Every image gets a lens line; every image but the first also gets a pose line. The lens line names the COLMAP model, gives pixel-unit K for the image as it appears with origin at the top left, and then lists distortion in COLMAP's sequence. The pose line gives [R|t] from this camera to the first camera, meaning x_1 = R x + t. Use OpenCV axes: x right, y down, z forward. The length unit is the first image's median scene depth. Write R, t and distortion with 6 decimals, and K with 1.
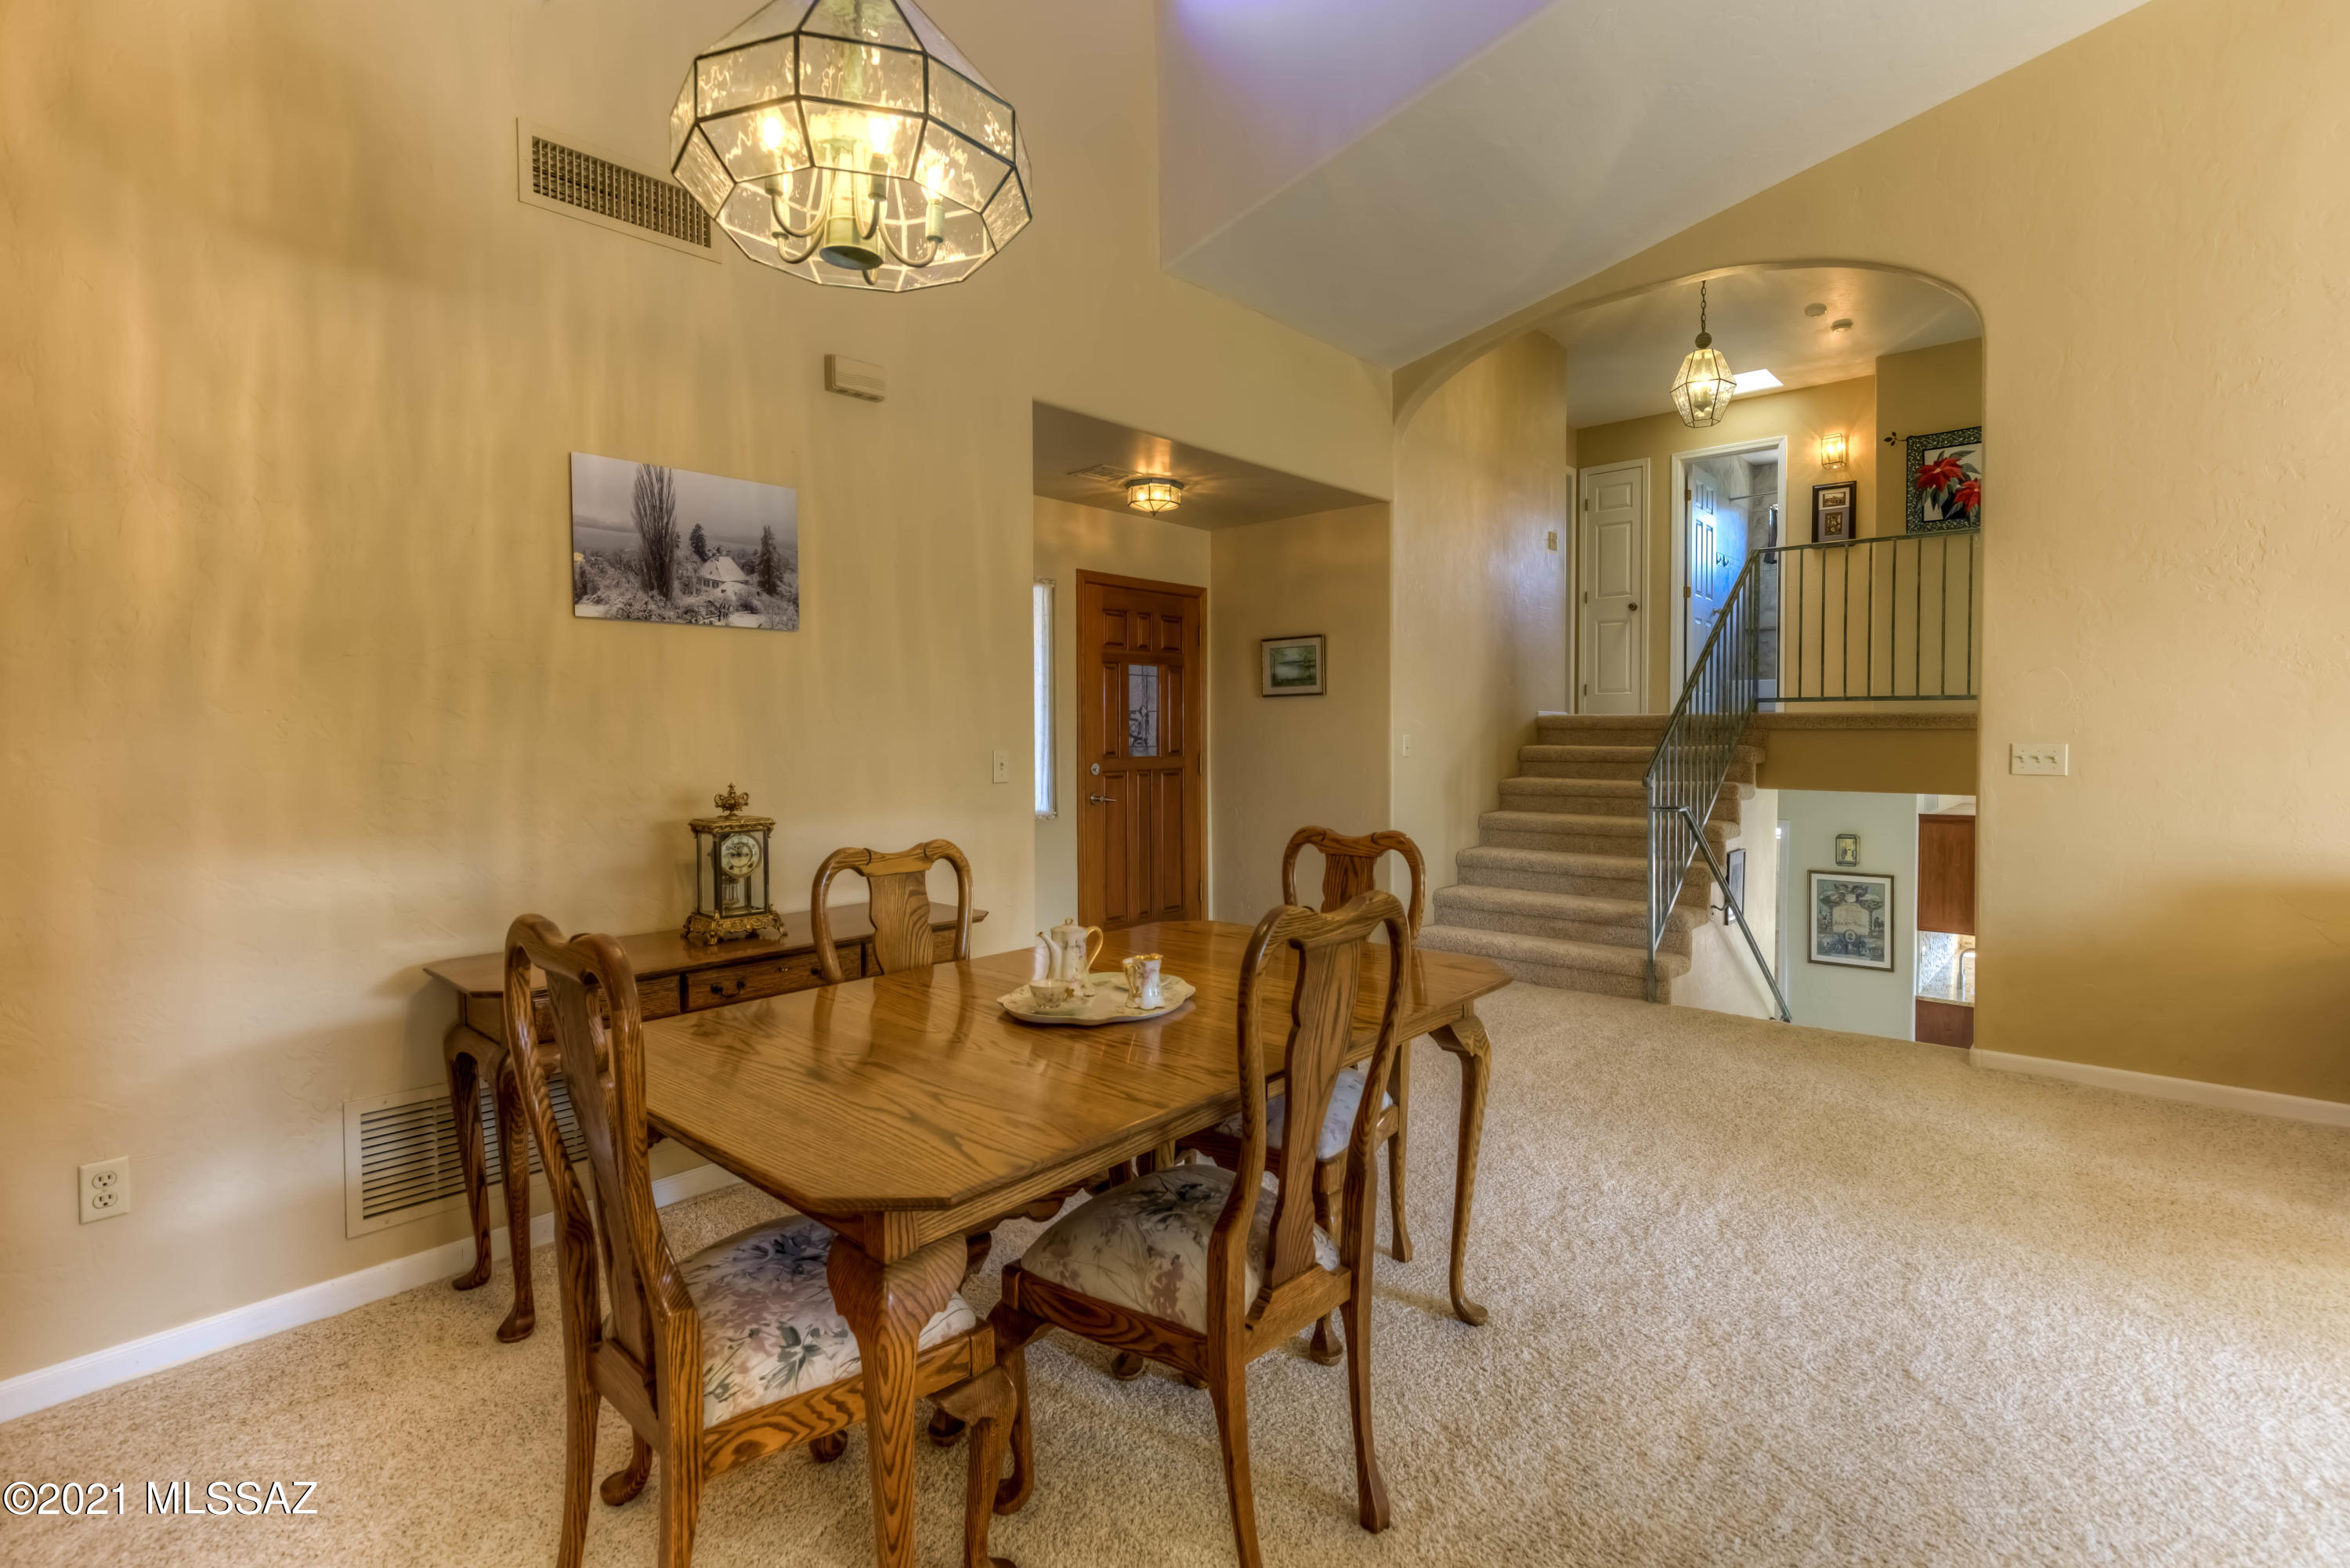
lens RADIAL K [[1090.6, 0, 1173.6], [0, 1090.6, 767.2], [0, 0, 1]] dist [0.002133, 0.005486]
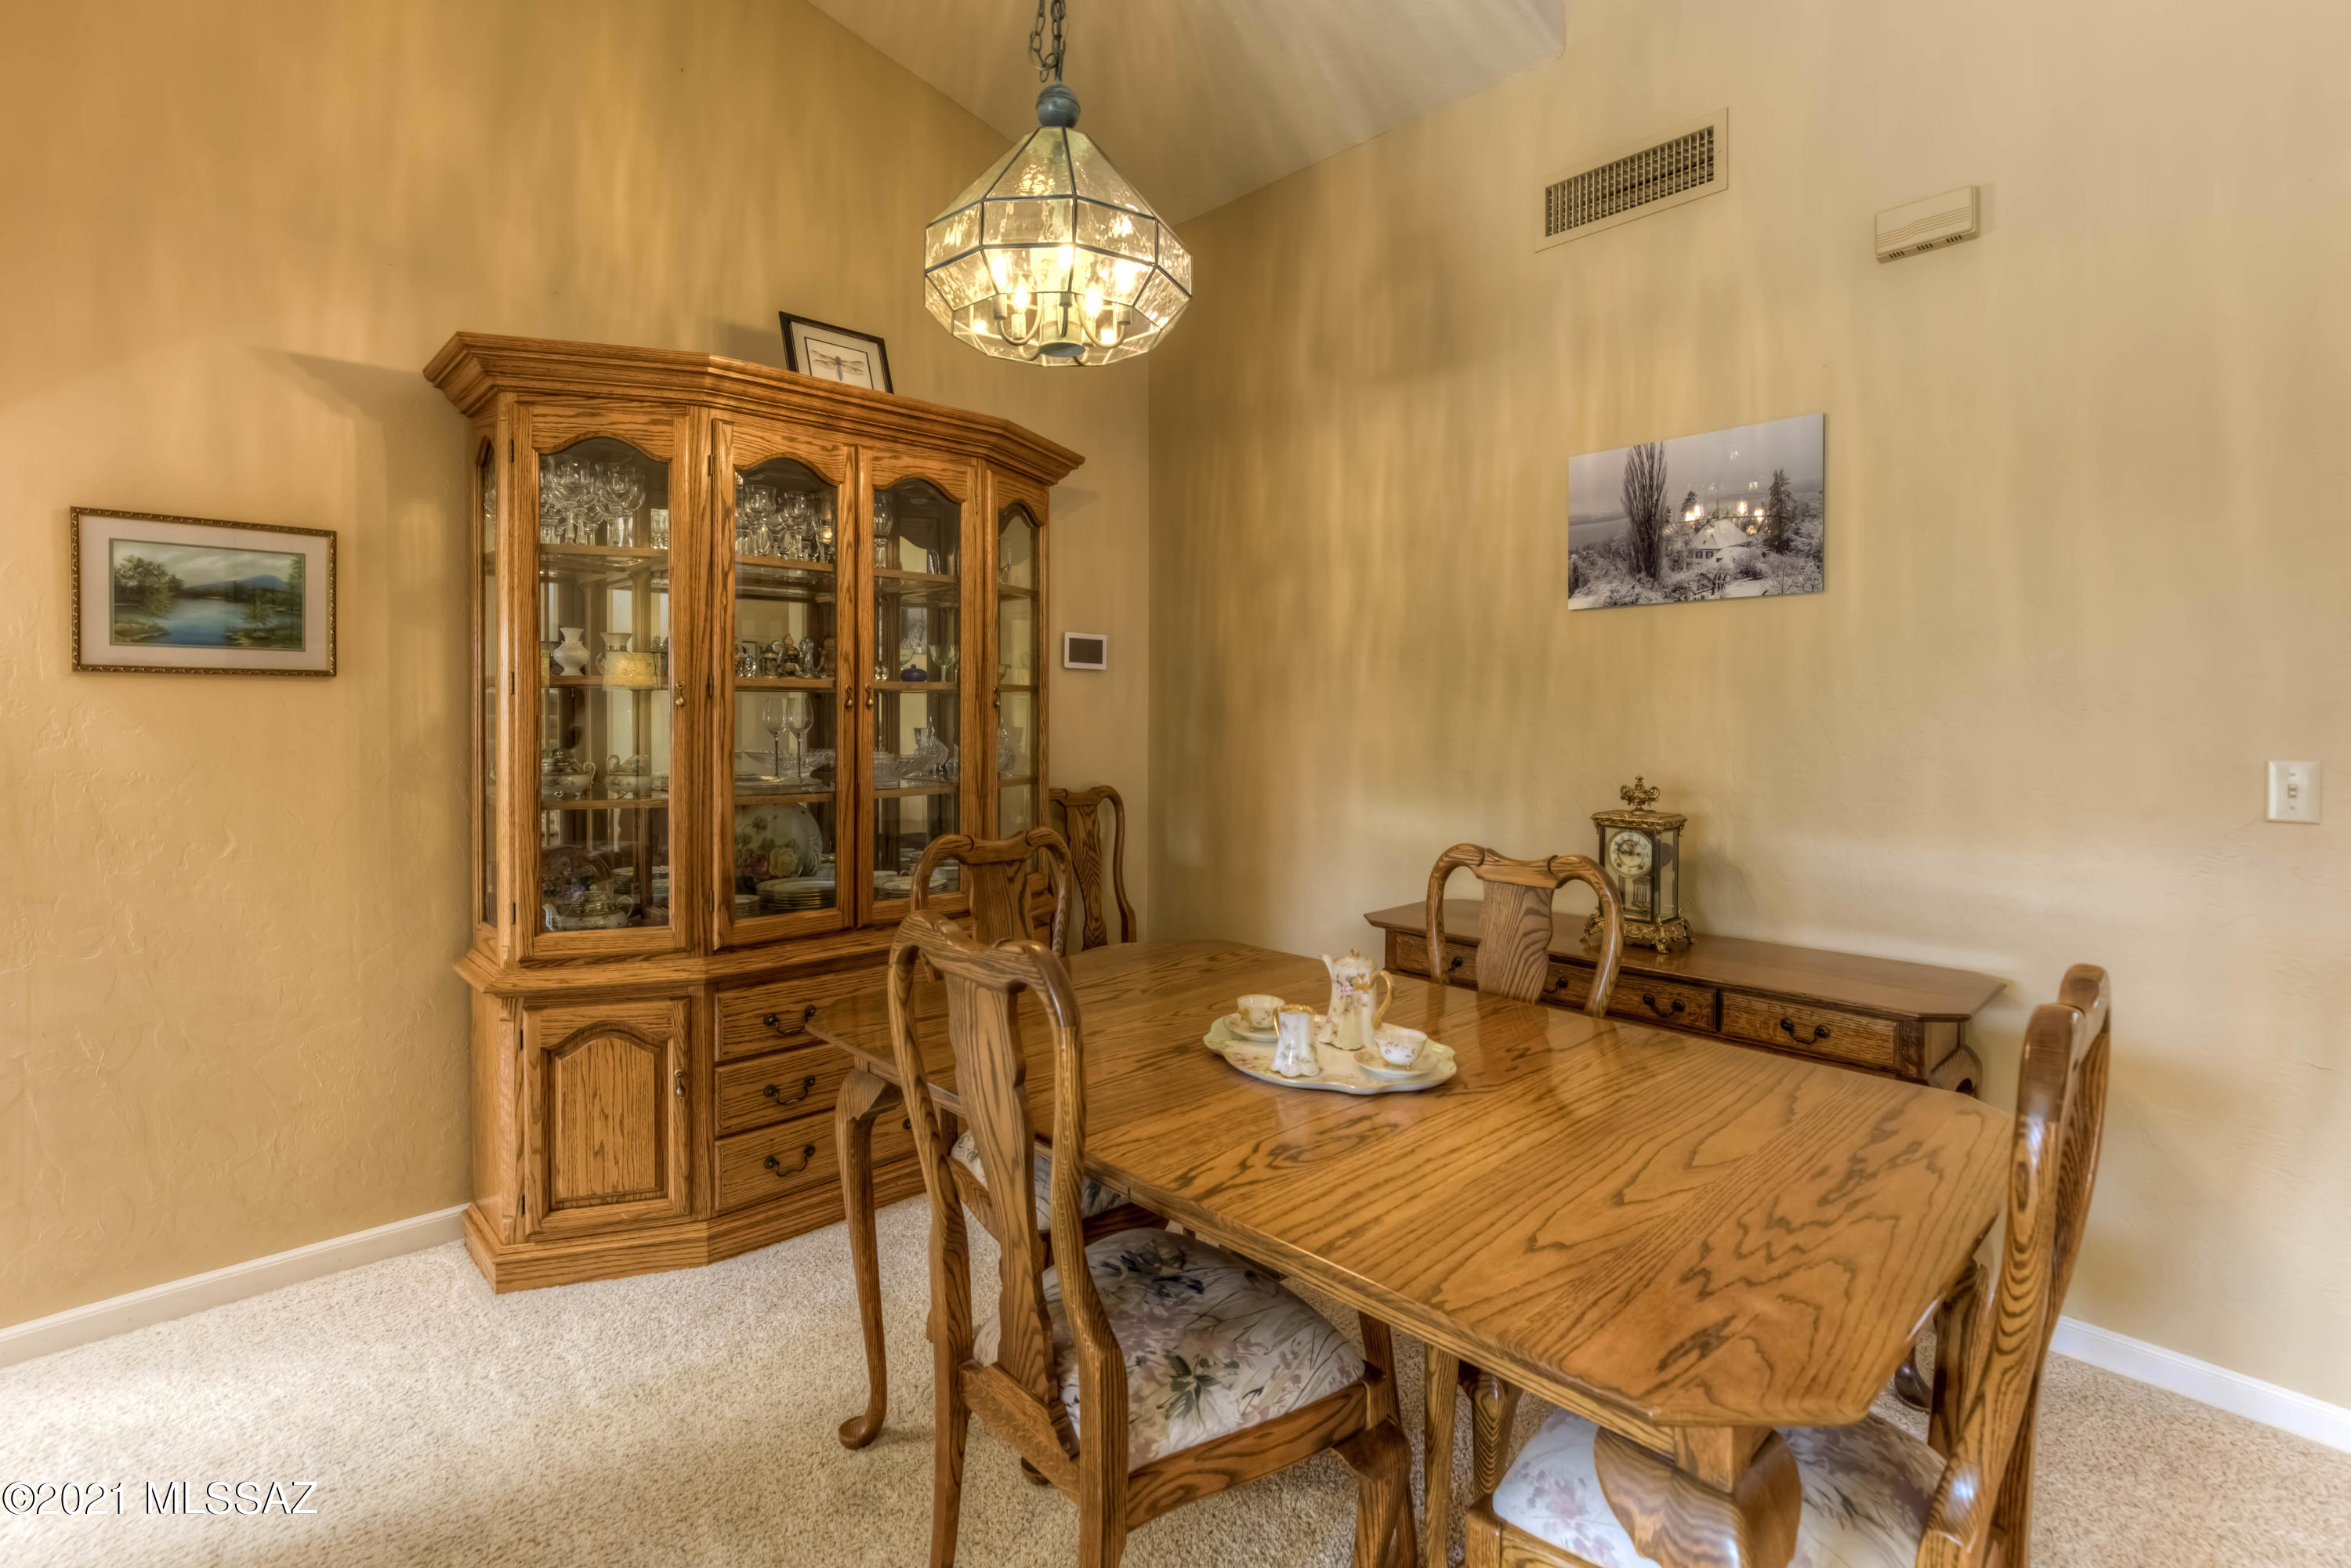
lens RADIAL K [[1091.1, 0, 1168.0], [0, 1091.1, 707.1], [0, 0, 1]] dist [0.002133, 0.005486]
pose [[-0.080818, -0.005147, -0.996716, 0.516064], [-0.045081, 0.998982, -0.001504, -0.021856], [0.995709, 0.044811, -0.080968, 0.652445]]
